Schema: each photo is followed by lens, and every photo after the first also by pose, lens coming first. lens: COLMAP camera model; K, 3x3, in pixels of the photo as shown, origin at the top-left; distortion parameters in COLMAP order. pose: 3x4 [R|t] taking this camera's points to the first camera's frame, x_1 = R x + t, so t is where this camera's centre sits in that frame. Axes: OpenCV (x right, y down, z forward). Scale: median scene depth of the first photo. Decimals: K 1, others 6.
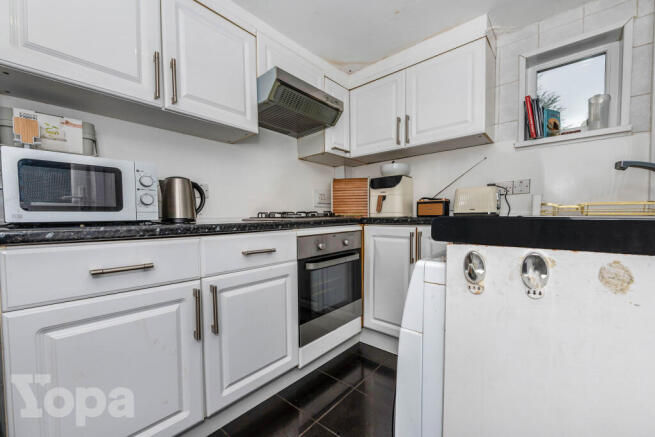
lens RADIAL K [[265.2, 0, 324.3], [0, 265.2, 226.9], [0, 0, 1]] dist [-0.003574, -0.000612]
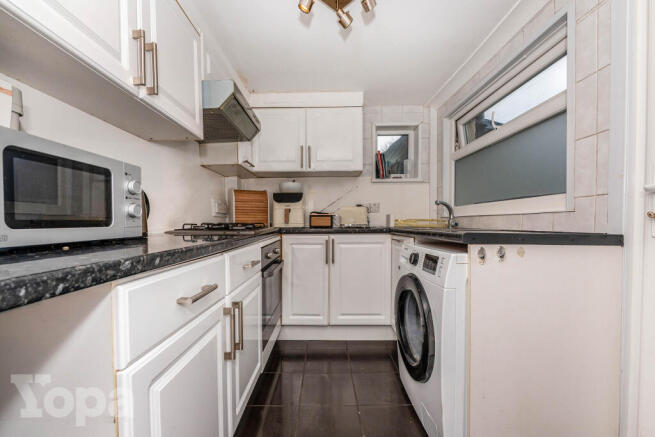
lens RADIAL K [[265.2, 0, 324.3], [0, 265.2, 226.9], [0, 0, 1]] dist [-0.003574, -0.000612]
pose [[0.758985, -0.005460, 0.651085, -0.446945], [0.021535, 0.999628, -0.016720, -0.017845], [-0.650752, 0.026711, 0.758820, 0.018795]]
